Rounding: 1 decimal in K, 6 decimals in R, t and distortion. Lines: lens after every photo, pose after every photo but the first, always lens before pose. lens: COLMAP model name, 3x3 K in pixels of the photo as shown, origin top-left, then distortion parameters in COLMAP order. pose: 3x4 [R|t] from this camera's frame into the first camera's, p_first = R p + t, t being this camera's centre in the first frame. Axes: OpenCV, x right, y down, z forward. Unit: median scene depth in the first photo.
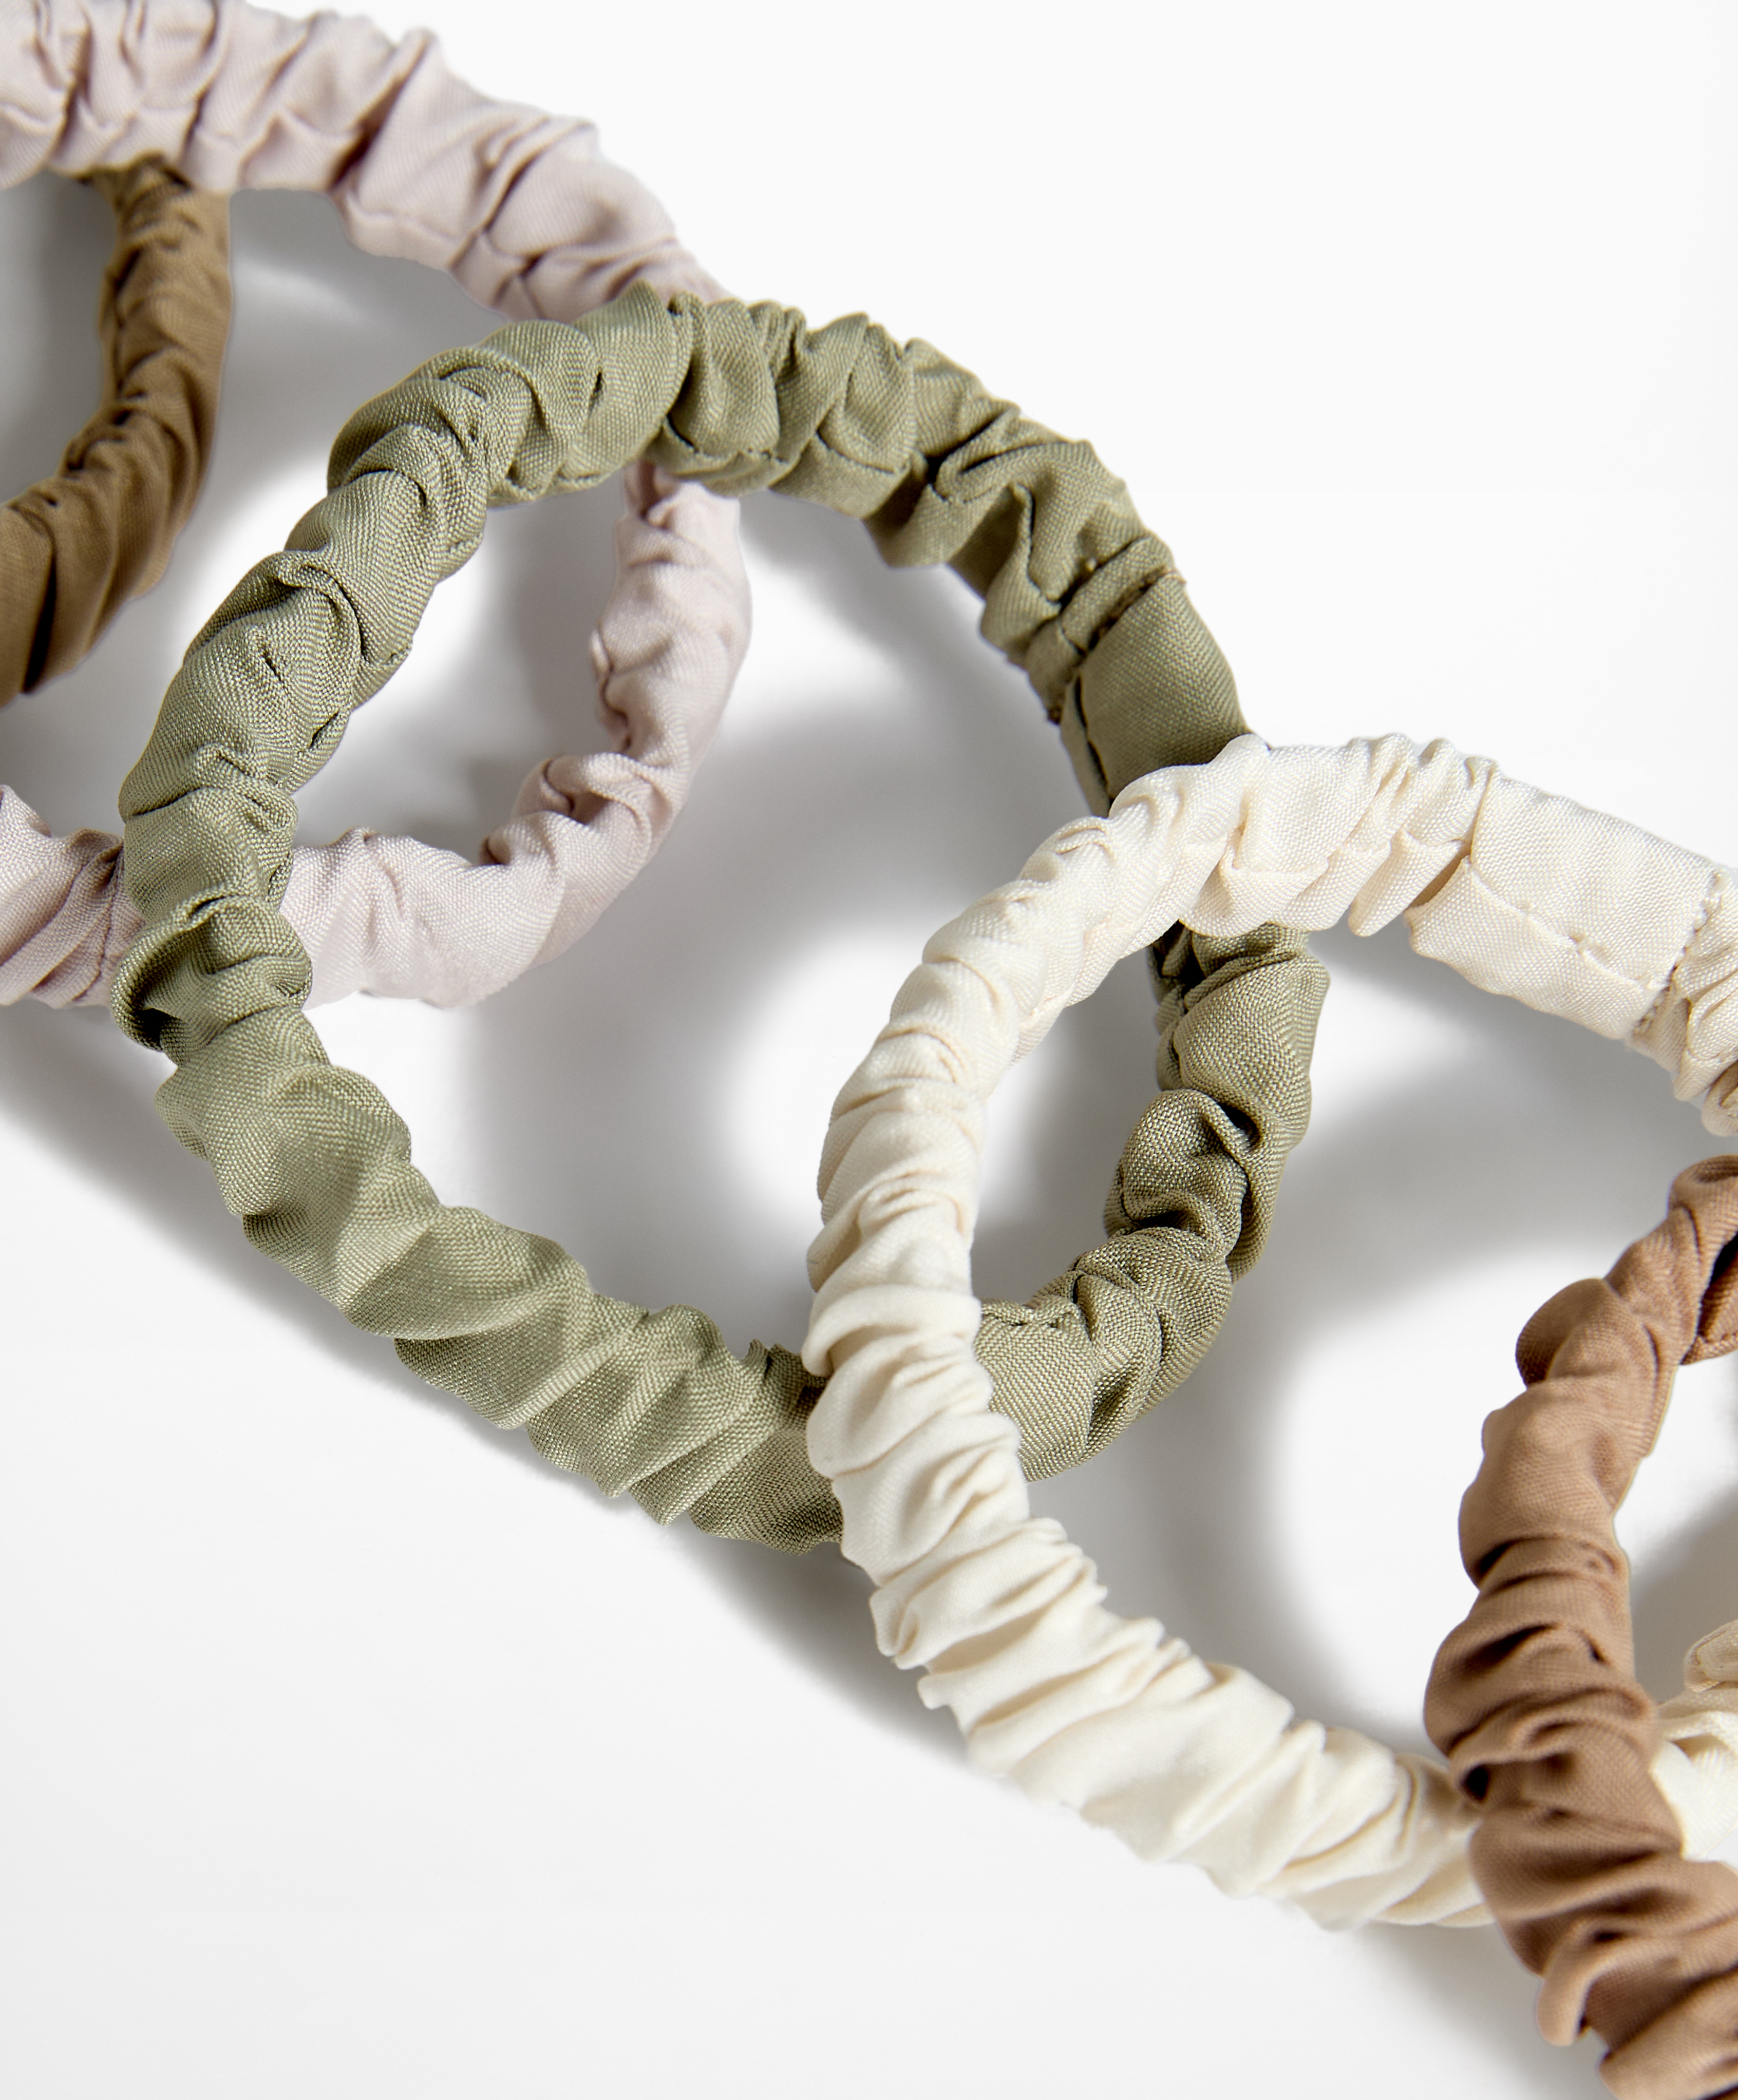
lens RADIAL K [[5241.5, 0, 667.2], [0, 5241.5, 1051.4], [0, 0, 1]] dist [-0.125841, -0.693477]
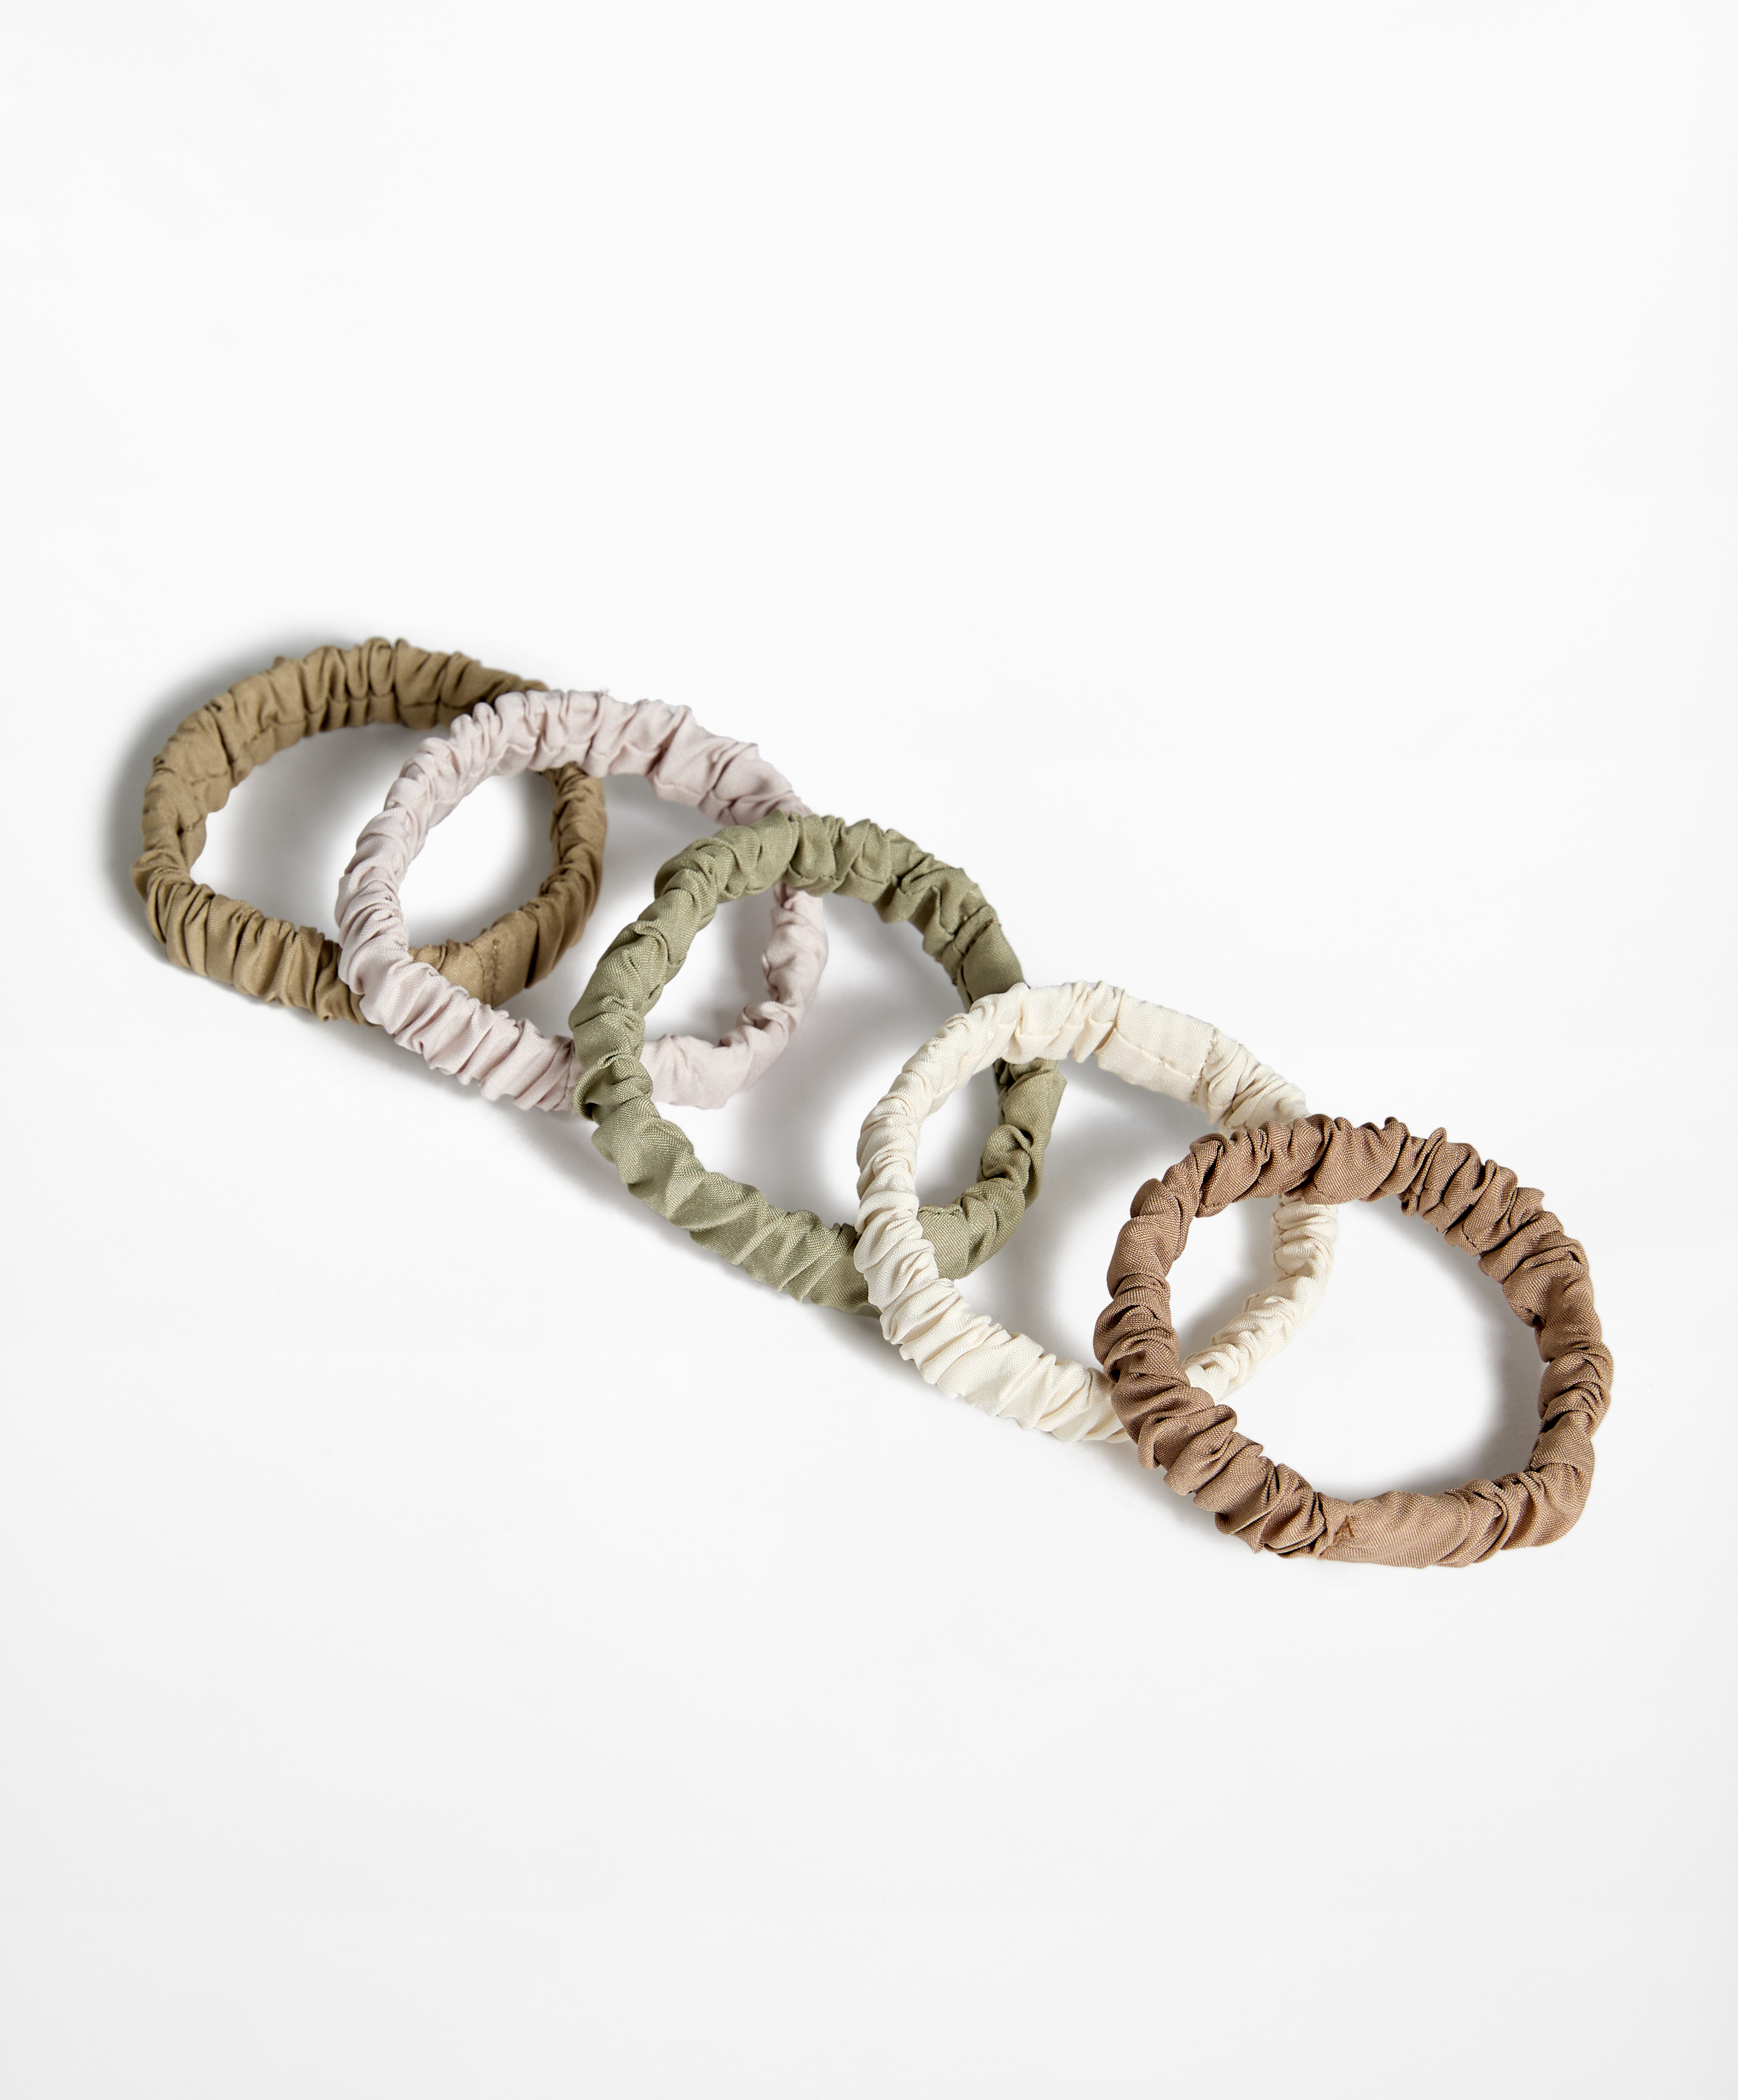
lens RADIAL K [[5597.3, 0, 869.0], [0, 5597.3, 1050.0], [0, 0, 1]] dist [-0.220226, -0.358822]
pose [[0.999494, -0.031265, -0.005933, 0.050240], [0.030460, 0.993891, -0.106084, 0.246250], [0.009213, 0.105849, 0.994340, -1.605733]]
